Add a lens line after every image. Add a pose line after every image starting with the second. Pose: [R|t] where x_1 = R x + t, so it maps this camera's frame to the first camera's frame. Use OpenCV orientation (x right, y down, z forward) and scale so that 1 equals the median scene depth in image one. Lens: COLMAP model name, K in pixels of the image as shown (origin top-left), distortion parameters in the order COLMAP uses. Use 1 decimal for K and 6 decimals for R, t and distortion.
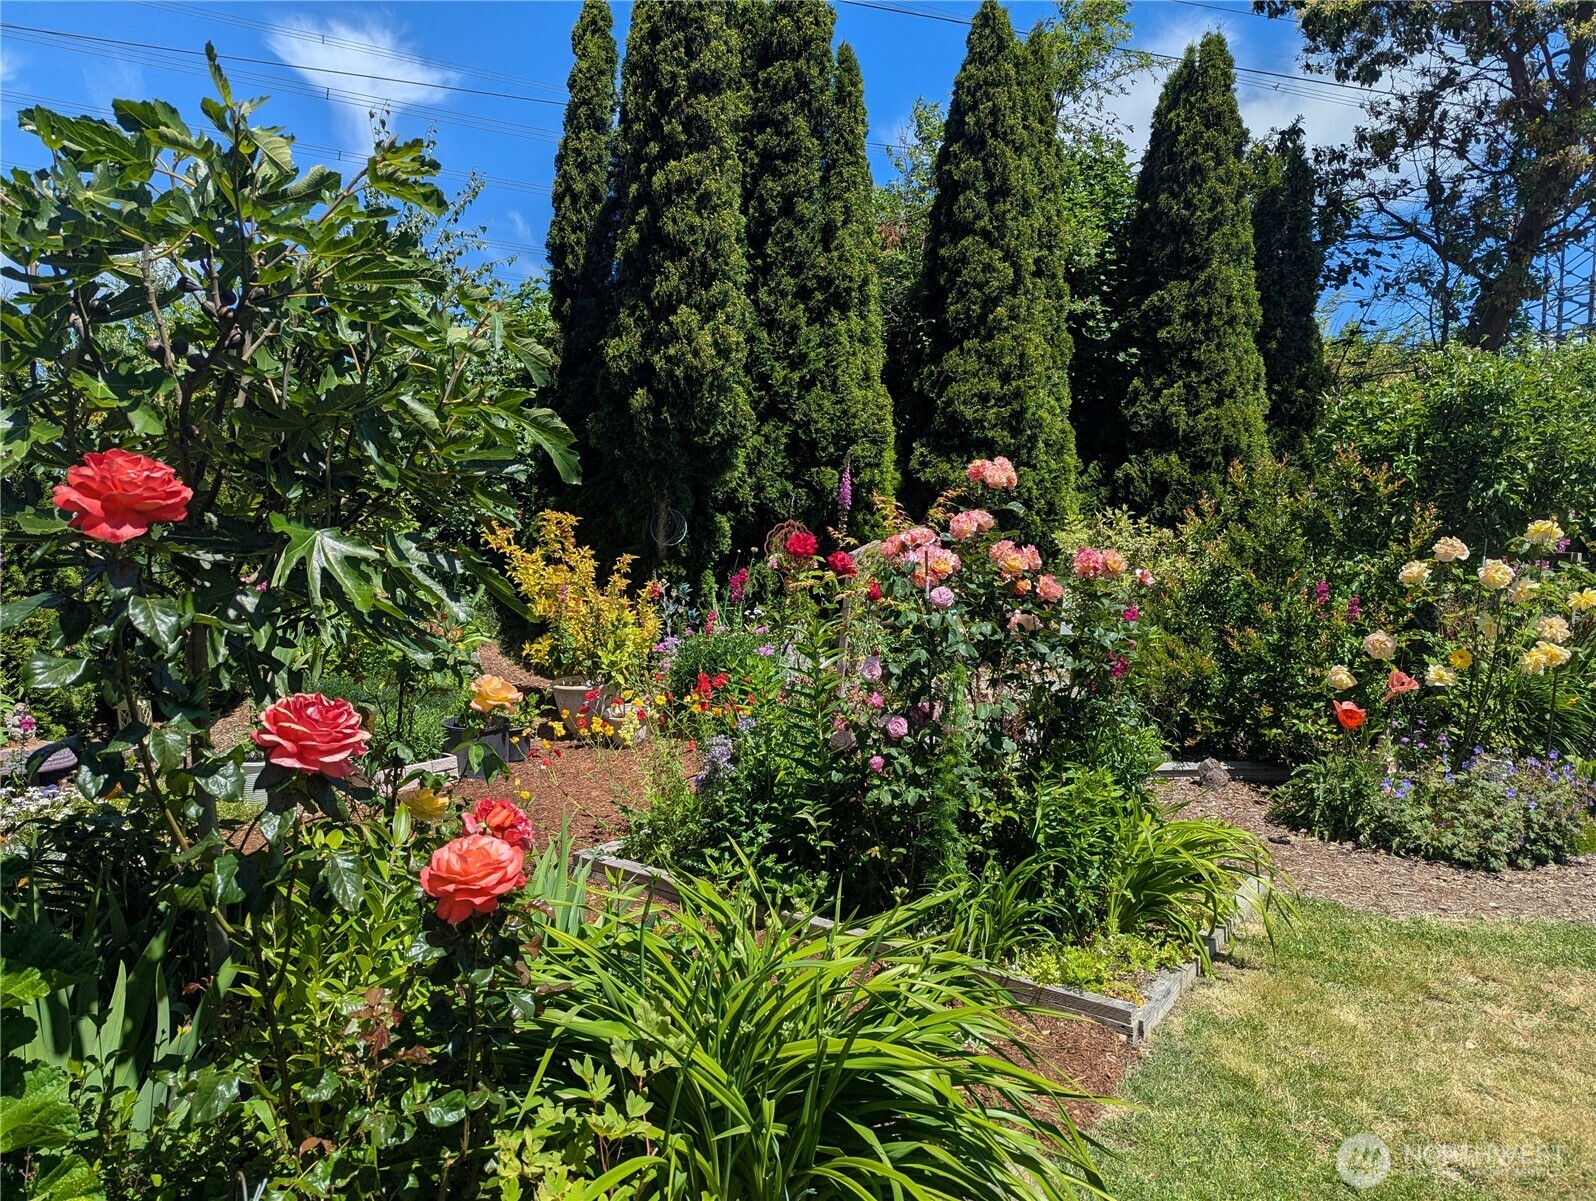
lens RADIAL K [[998.8, 0, 798.0], [0, 998.8, 600.5], [0, 0, 1]] dist [0.038842, 0.000615]
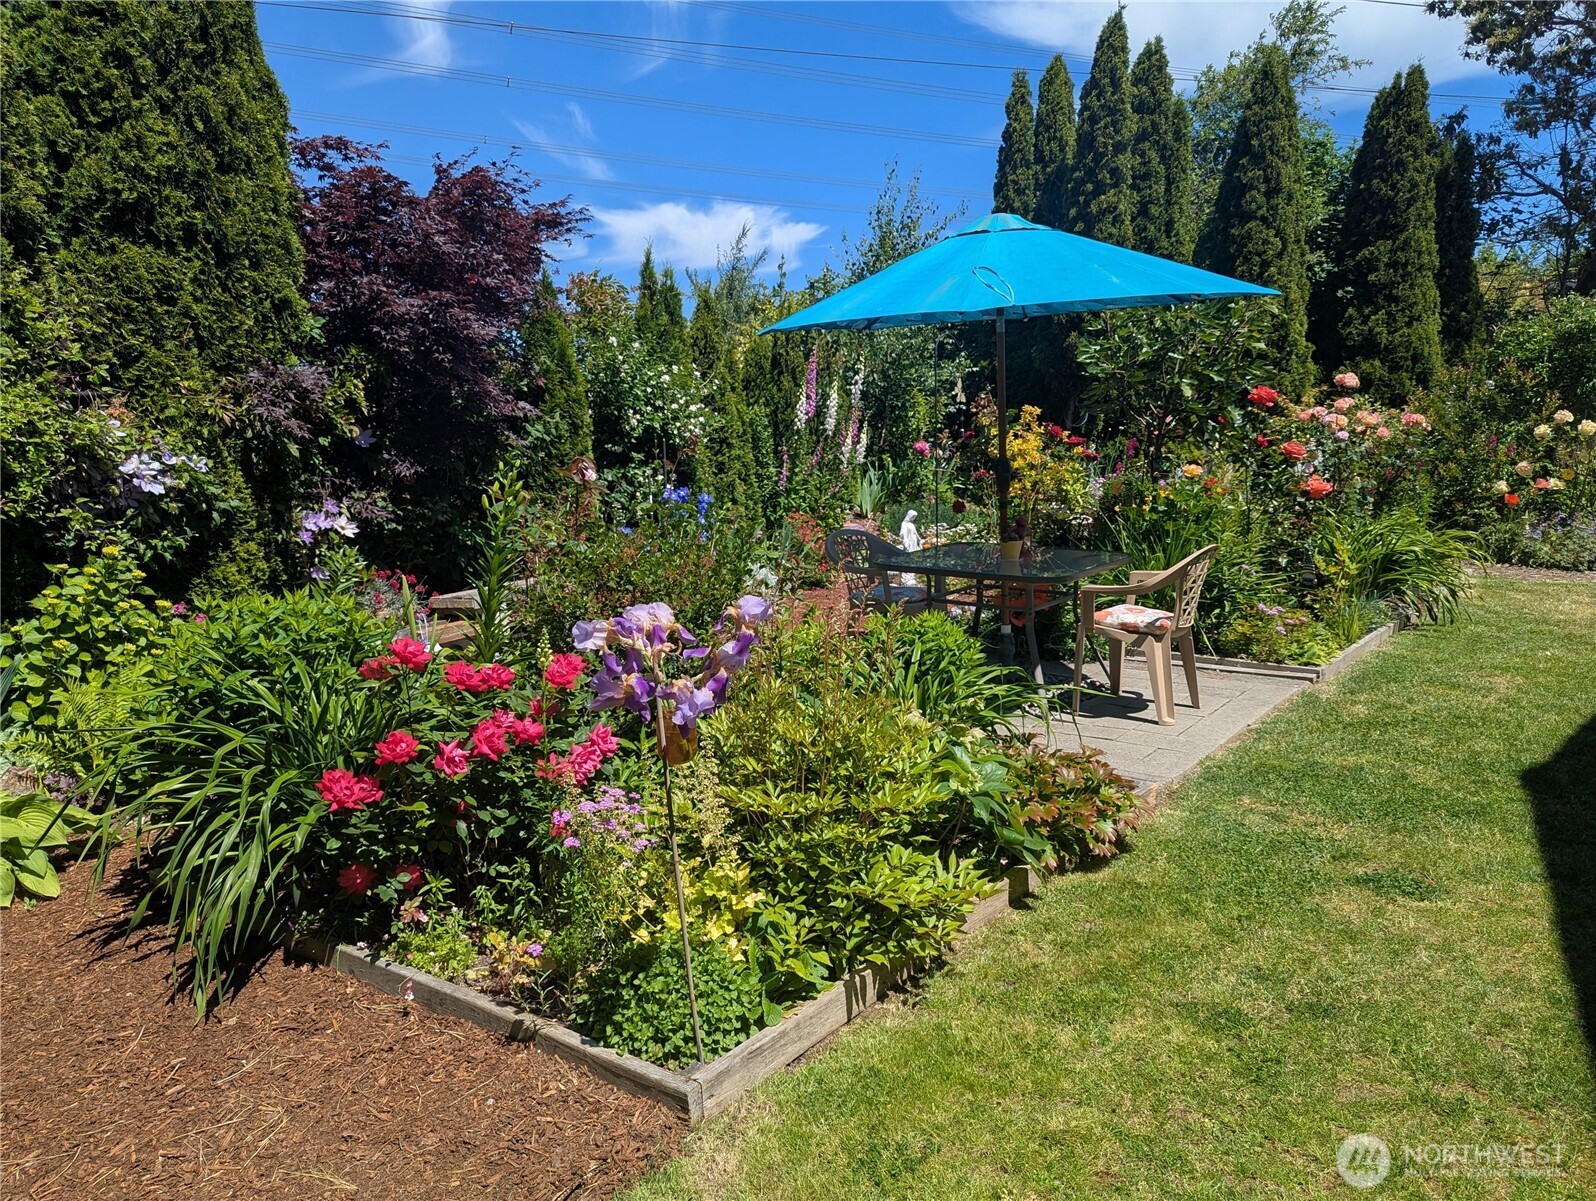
lens RADIAL K [[1086.5, 0, 798.0], [0, 1086.5, 600.5], [0, 0, 1]] dist [0.048438, -0.004391]
pose [[0.999676, -0.014725, -0.020753, -0.500798], [0.016477, 0.996073, 0.086991, 0.059720], [0.019391, -0.087305, 0.995993, -0.748135]]
